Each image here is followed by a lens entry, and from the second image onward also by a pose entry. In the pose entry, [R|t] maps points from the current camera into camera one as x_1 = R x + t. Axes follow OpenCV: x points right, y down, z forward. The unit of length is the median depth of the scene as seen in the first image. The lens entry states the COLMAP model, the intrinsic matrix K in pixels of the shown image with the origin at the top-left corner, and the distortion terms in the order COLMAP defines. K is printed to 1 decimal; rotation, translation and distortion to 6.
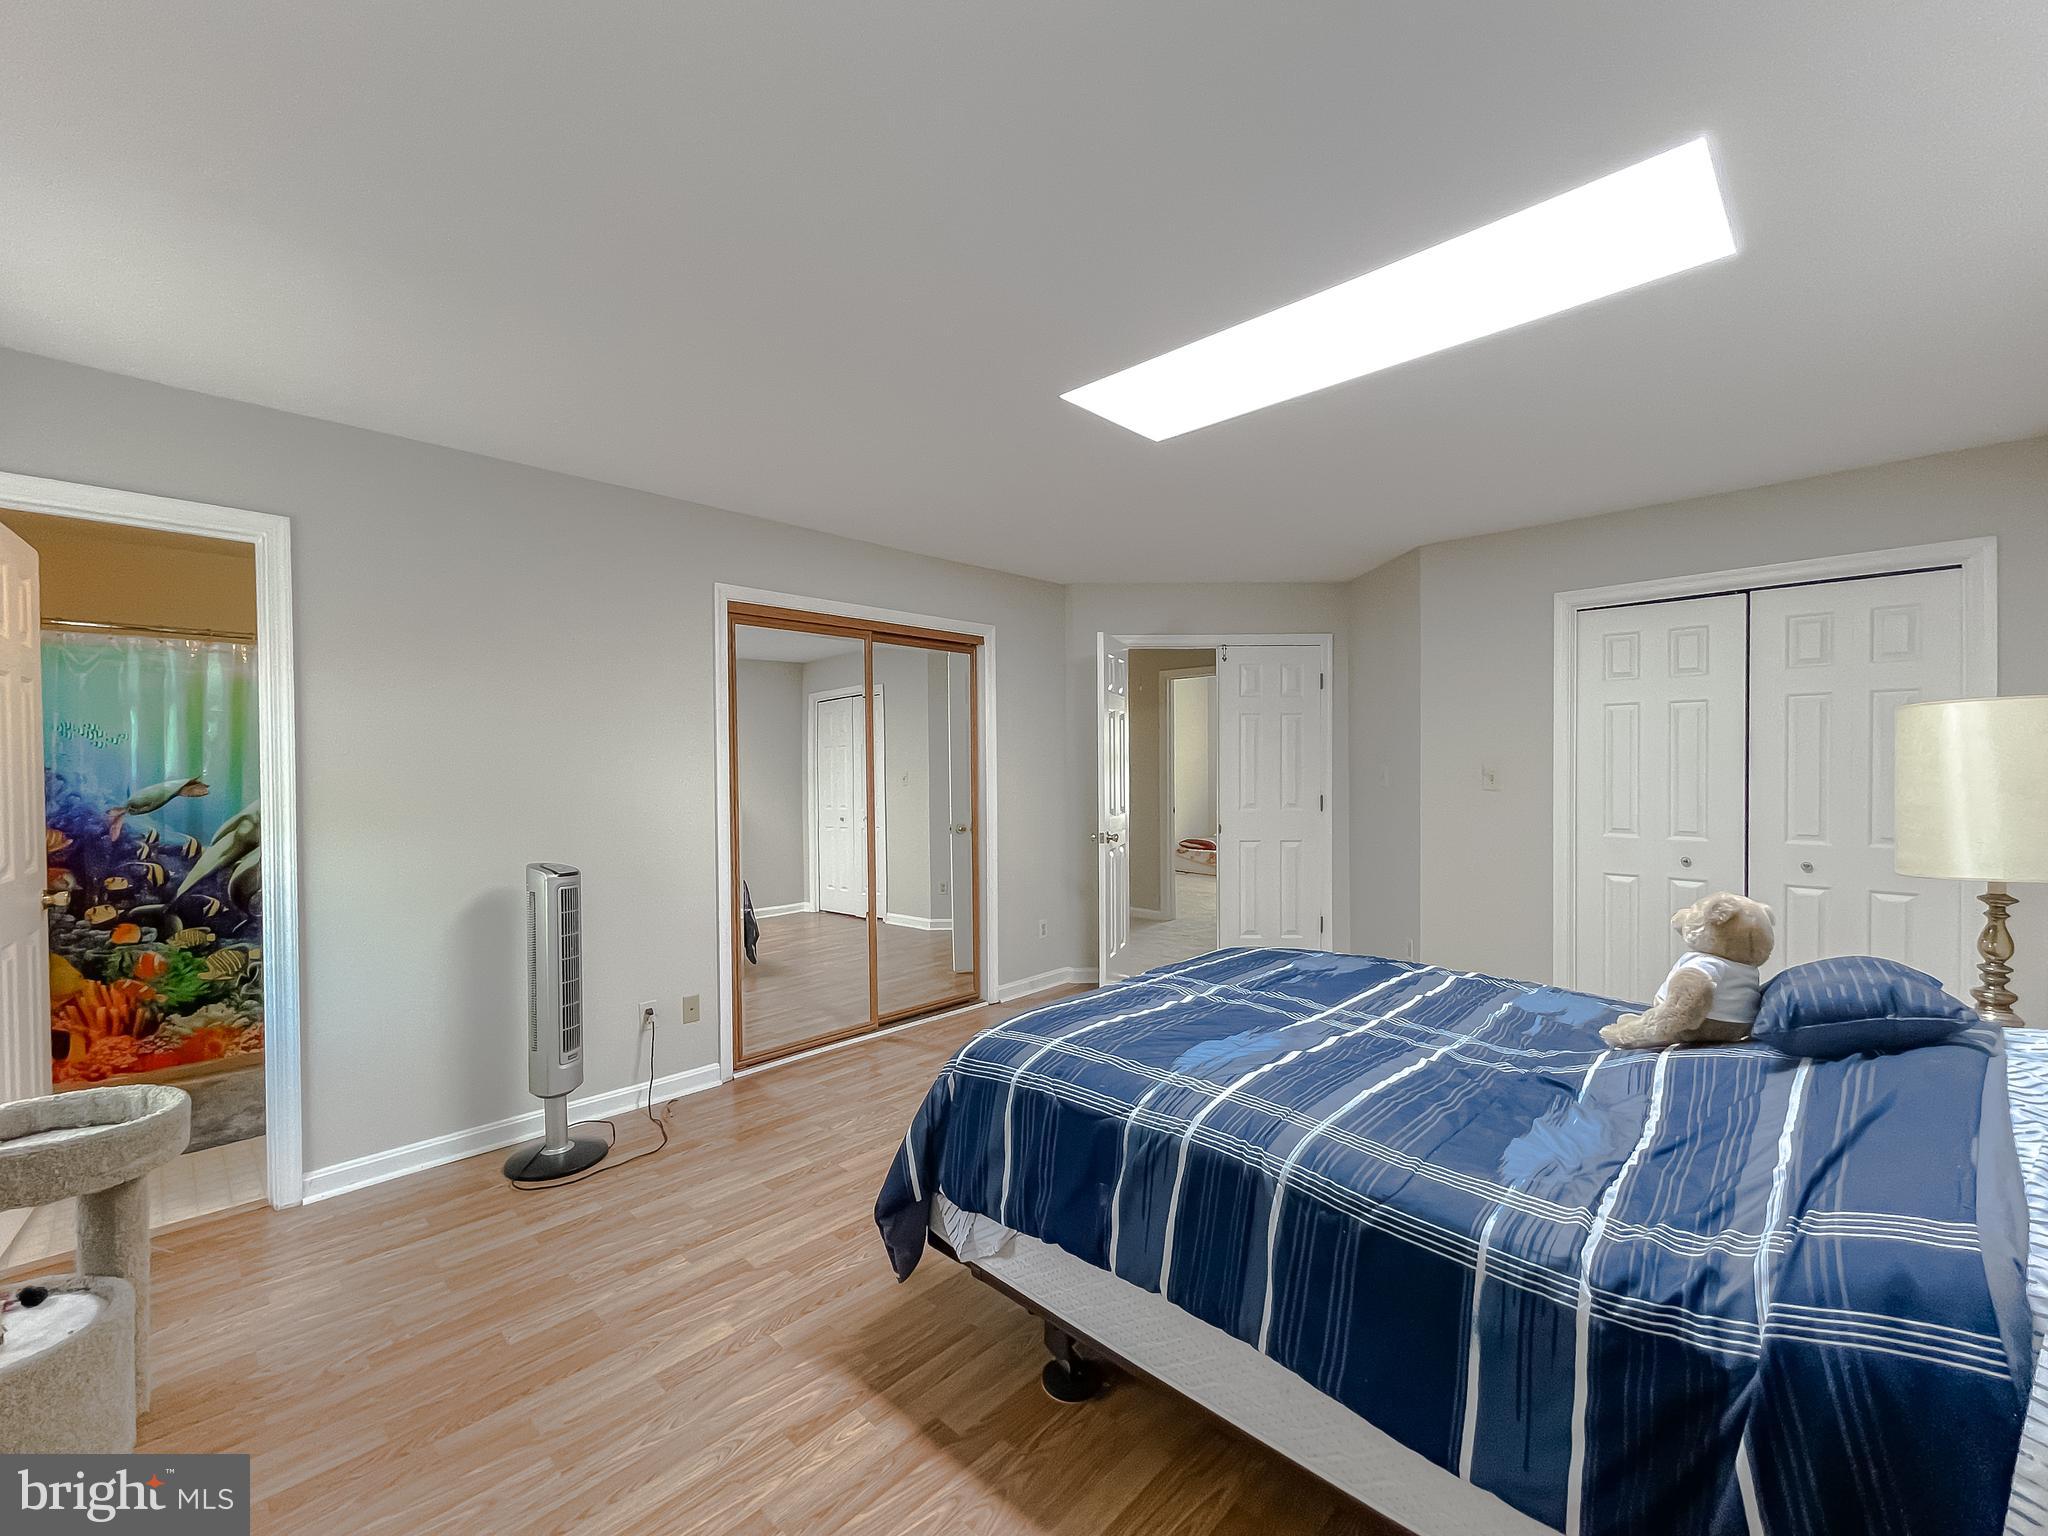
lens RADIAL K [[841.0, 0, 1022.2], [0, 841.0, 773.7], [0, 0, 1]] dist [0.001102, -0.000387]
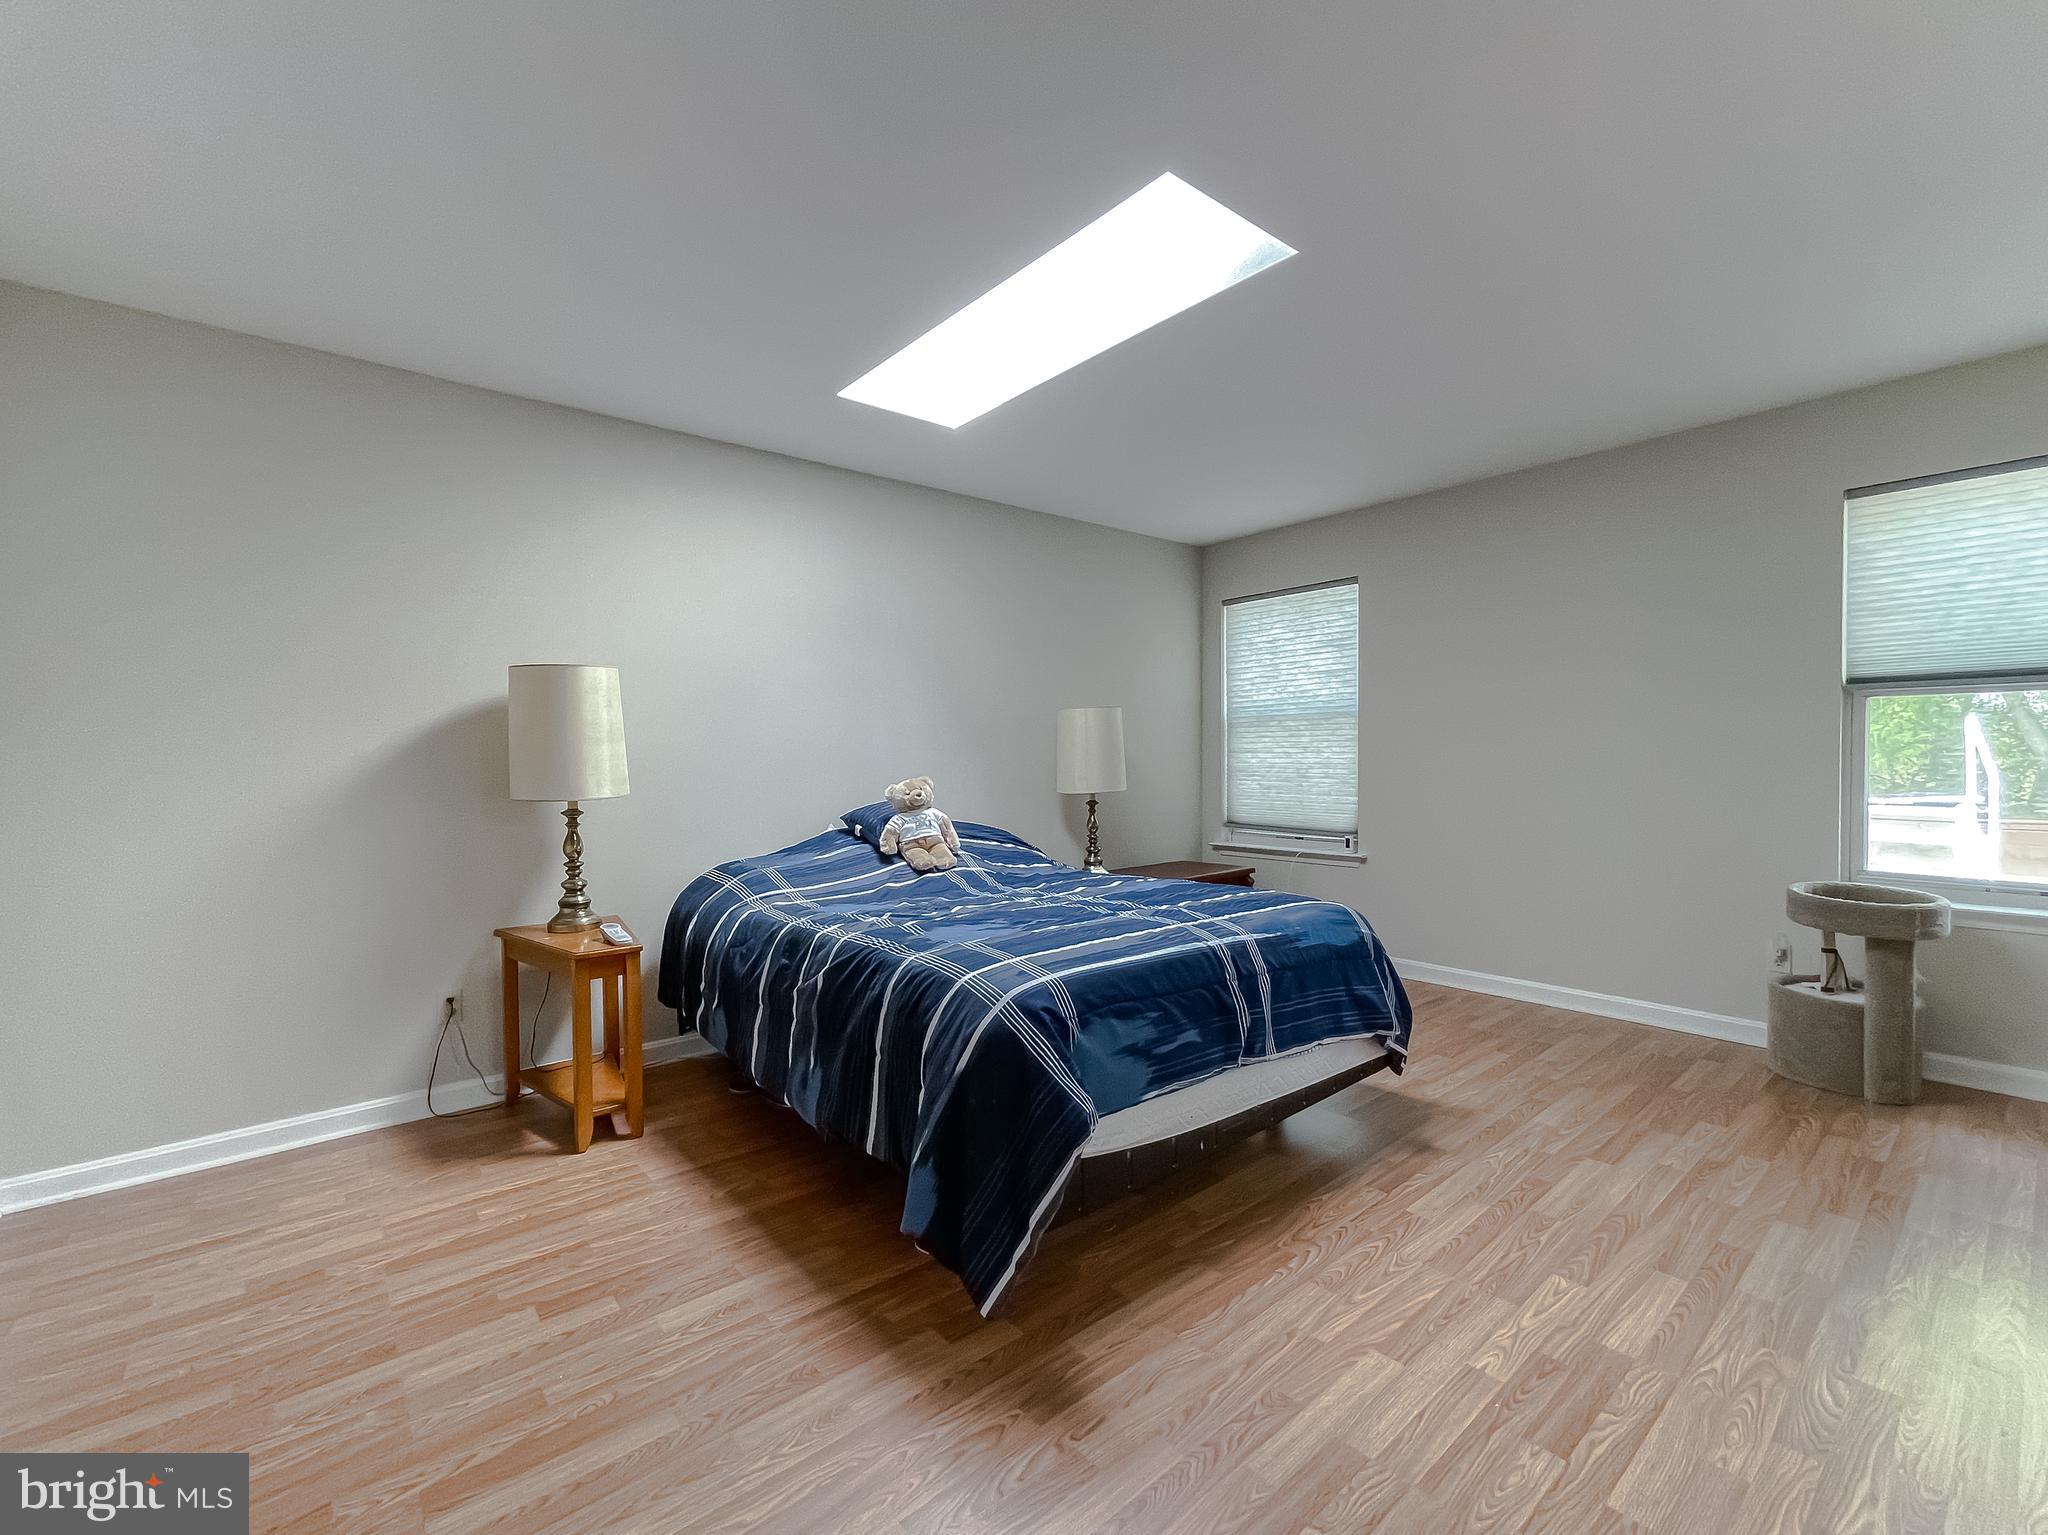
lens RADIAL K [[841.0, 0, 1022.2], [0, 841.0, 773.2], [0, 0, 1]] dist [0.001102, -0.000387]
pose [[-0.993455, 0.015313, 0.113191, 0.293435], [0.019477, 0.999170, 0.035769, 0.051539], [-0.112549, 0.037740, -0.992929, 2.329234]]
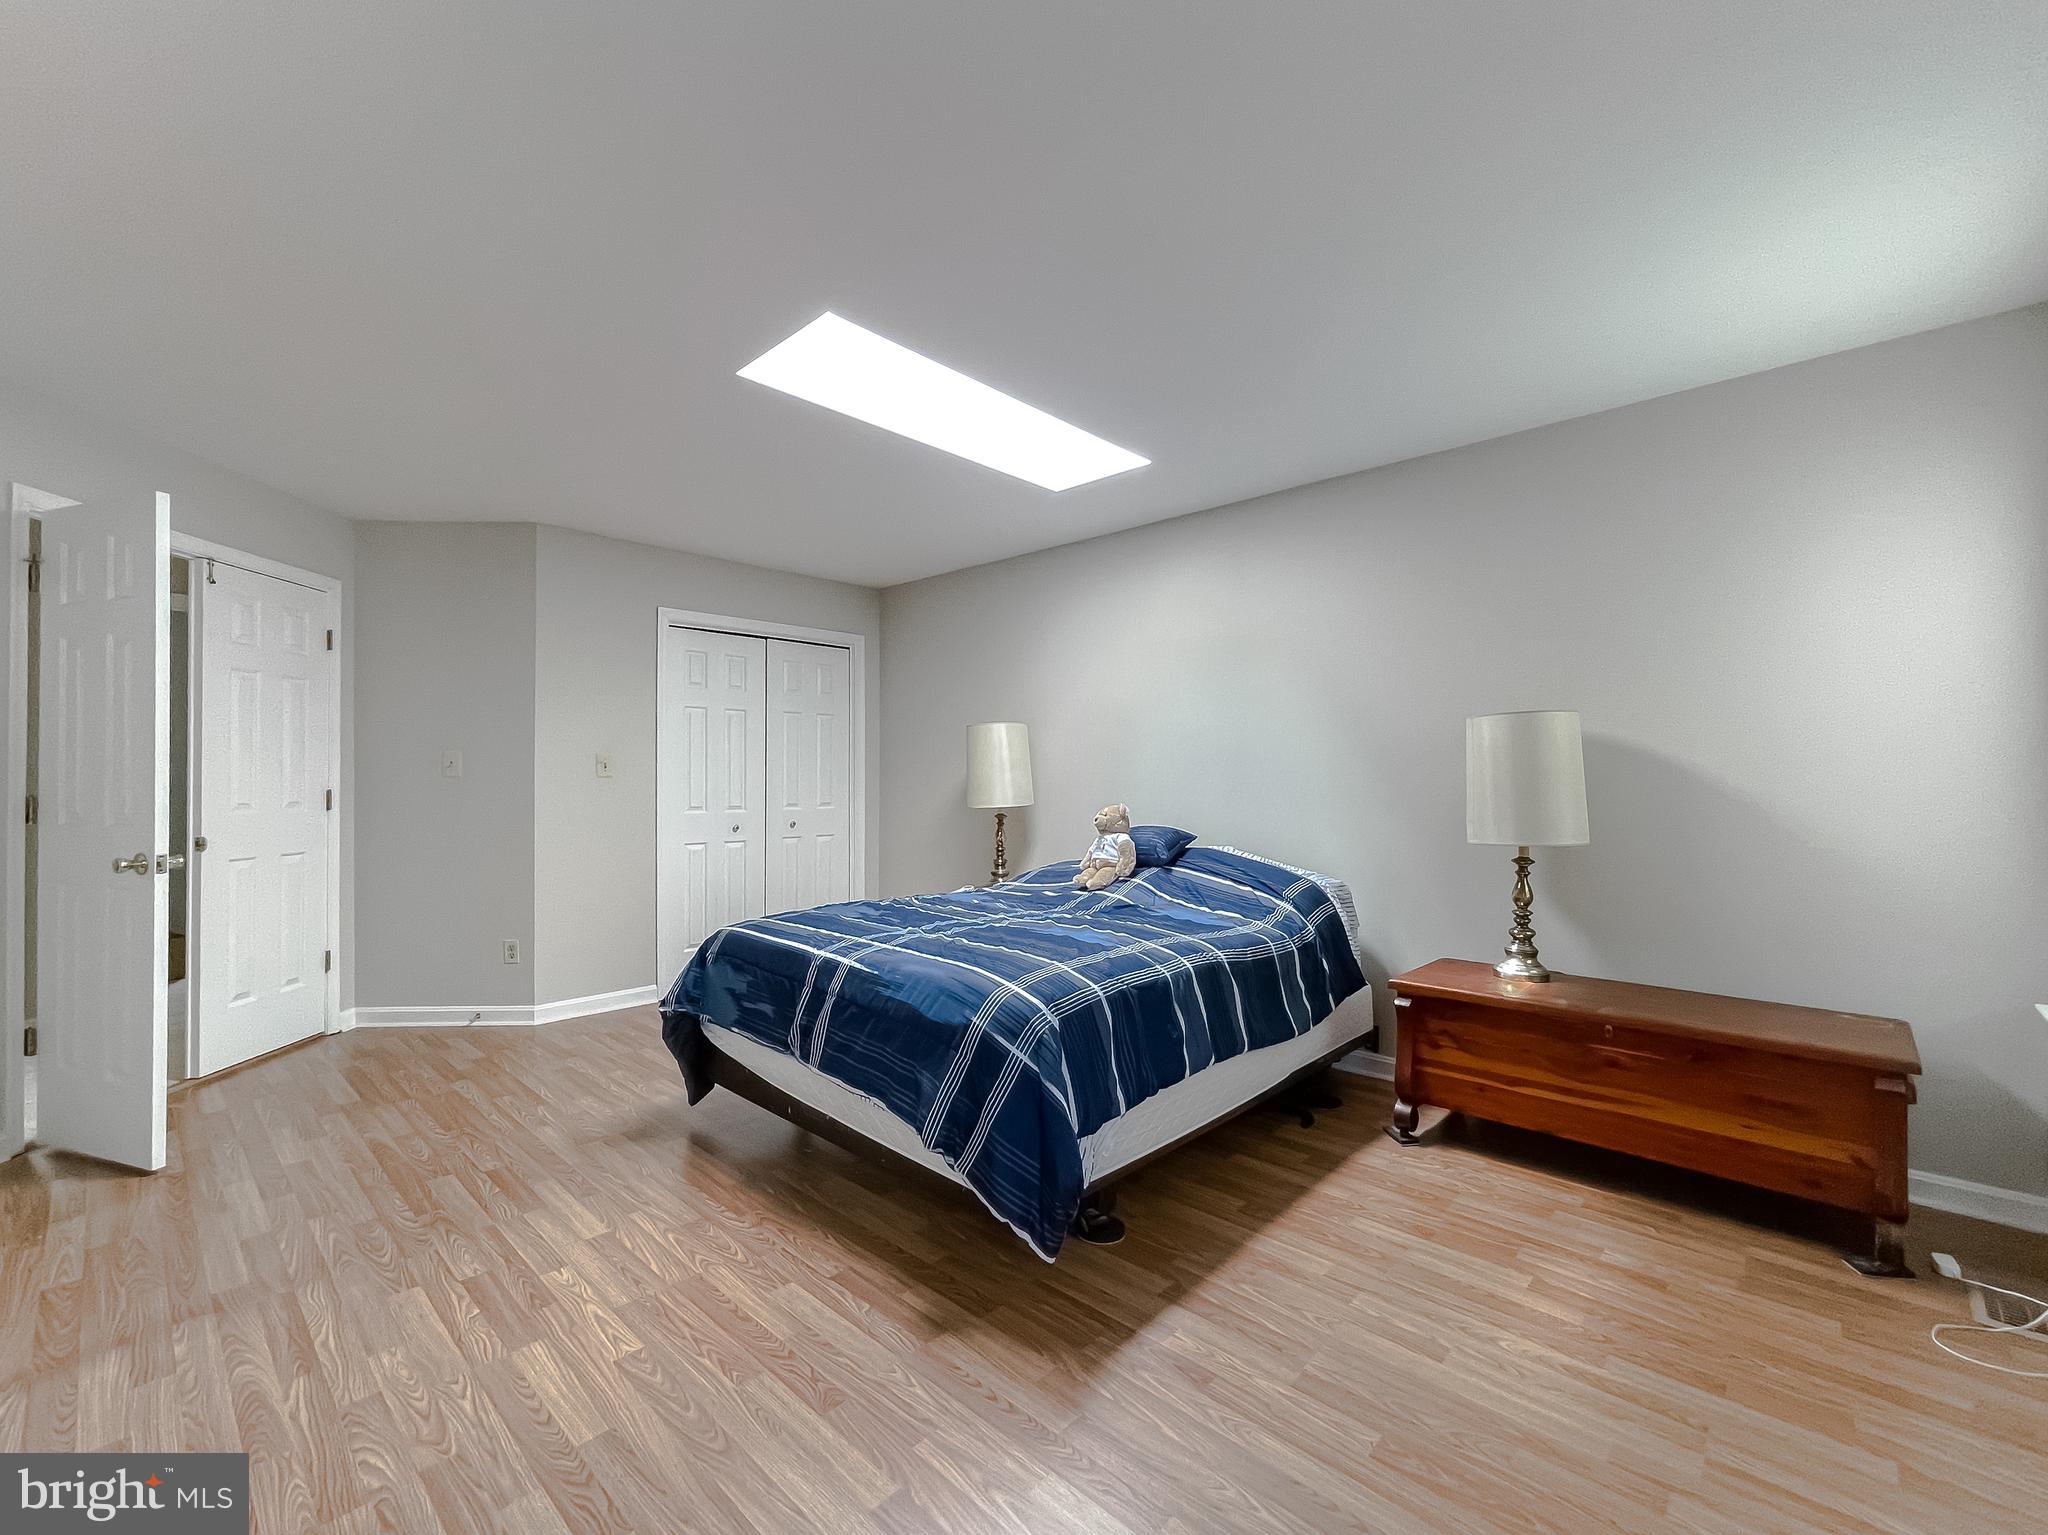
lens RADIAL K [[861.7, 0, 1030.1], [0, 861.7, 772.2], [0, 0, 1]] dist [-0.012674, 0.009795]
pose [[-0.026468, 0.015843, 0.999524, -1.057453], [0.015996, 0.999753, -0.015423, 0.070248], [-0.999522, 0.015581, -0.026715, 1.006331]]
